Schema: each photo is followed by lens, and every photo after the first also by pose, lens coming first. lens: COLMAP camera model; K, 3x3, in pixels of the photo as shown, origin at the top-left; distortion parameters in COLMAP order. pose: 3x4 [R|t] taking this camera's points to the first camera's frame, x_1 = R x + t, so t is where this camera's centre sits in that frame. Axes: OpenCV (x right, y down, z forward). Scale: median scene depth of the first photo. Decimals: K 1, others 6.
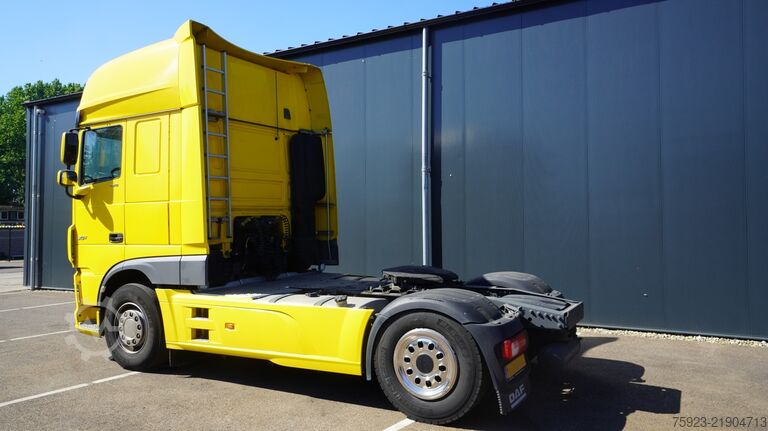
lens RADIAL K [[572.5, 0, 388.1], [0, 572.5, 215.9], [0, 0, 1]] dist [0.012296, 0.002249]
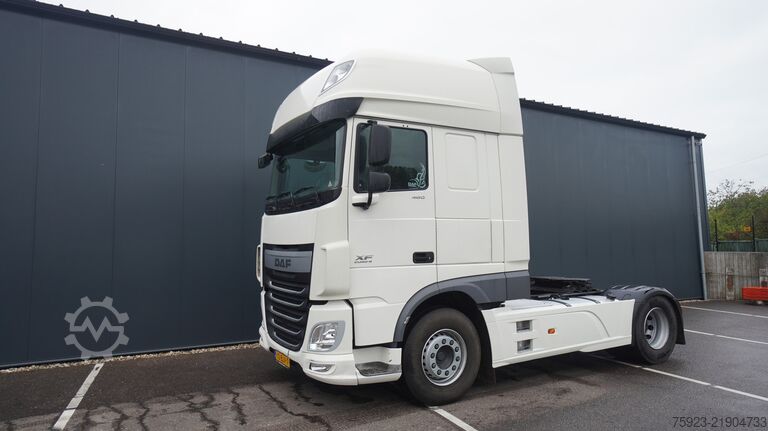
lens RADIAL K [[470.6, 0, 358.2], [0, 470.6, 213.1], [0, 0, 1]] dist [0.000427, -0.000696]
pose [[0.534674, 0.071918, 0.841993, -1.186109], [-0.014402, 0.997003, -0.076012, 0.028342], [-0.844936, 0.028515, 0.534107, 0.737713]]
